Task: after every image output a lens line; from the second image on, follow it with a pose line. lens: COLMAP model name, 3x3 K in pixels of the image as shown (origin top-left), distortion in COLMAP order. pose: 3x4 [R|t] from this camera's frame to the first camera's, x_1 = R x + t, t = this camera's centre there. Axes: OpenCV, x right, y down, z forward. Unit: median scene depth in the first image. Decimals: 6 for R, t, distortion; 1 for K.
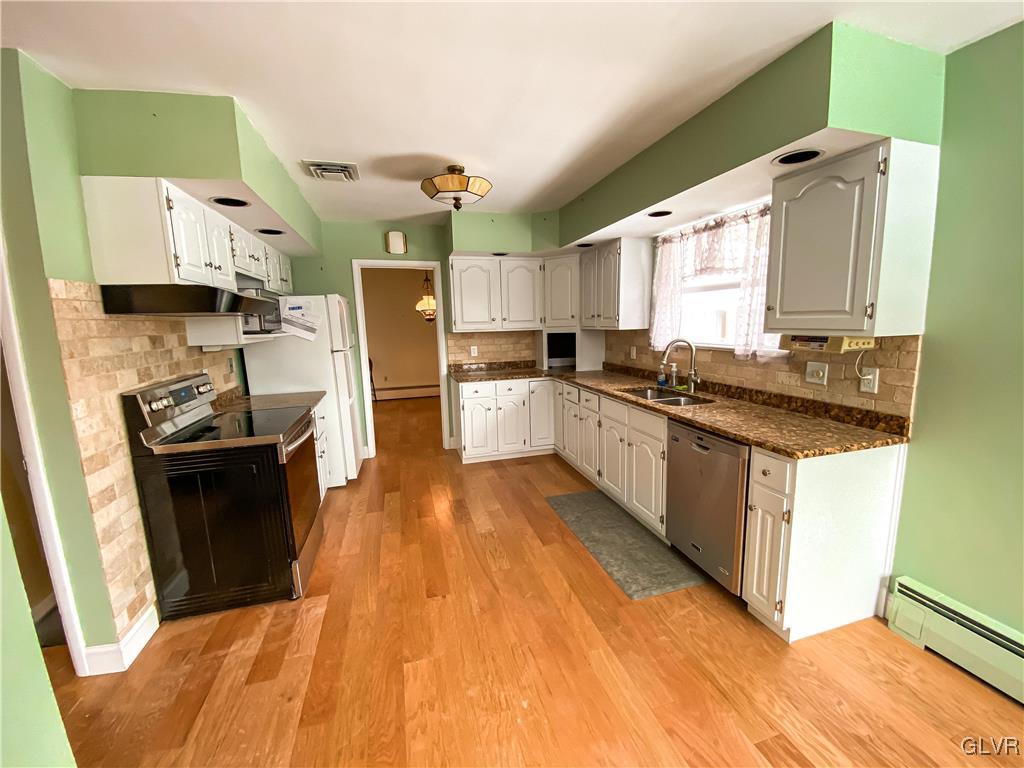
lens RADIAL K [[415.0, 0, 514.1], [0, 415.0, 384.9], [0, 0, 1]] dist [-0.001316, -0.011709]
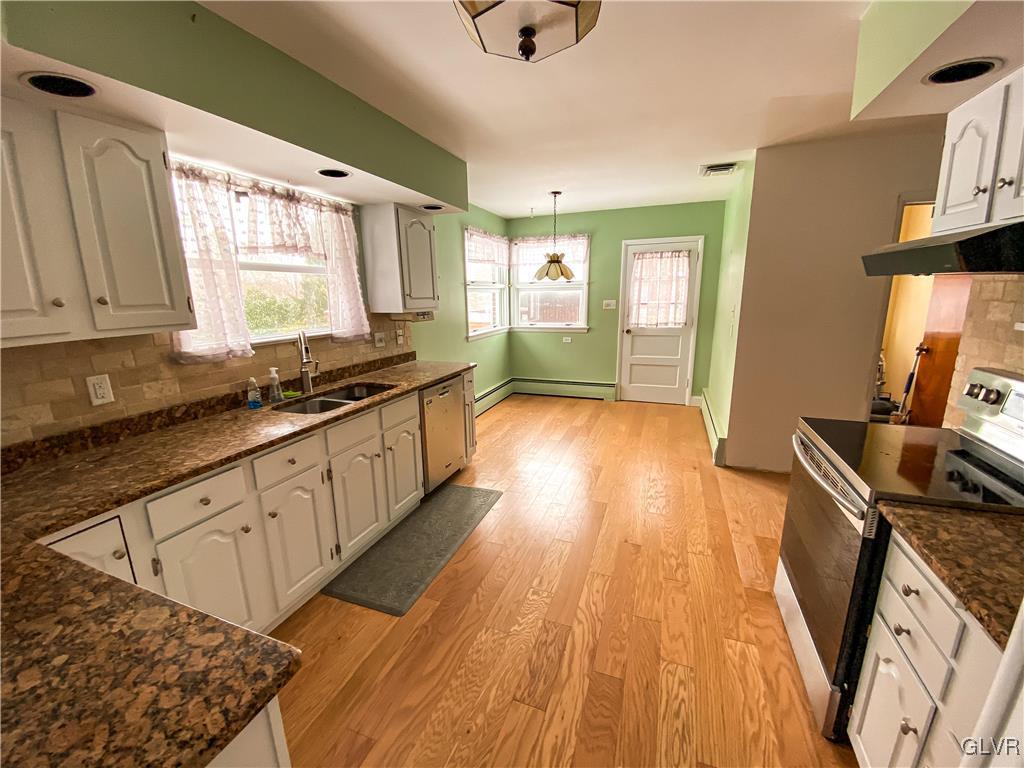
lens RADIAL K [[415.0, 0, 511.7], [0, 415.0, 384.8], [0, 0, 1]] dist [-0.001316, -0.011709]
pose [[-0.802618, -0.082611, 0.590745, -0.426590], [0.133529, 0.940346, 0.312920, -0.219731], [-0.581355, 0.330036, -0.743708, 1.477161]]
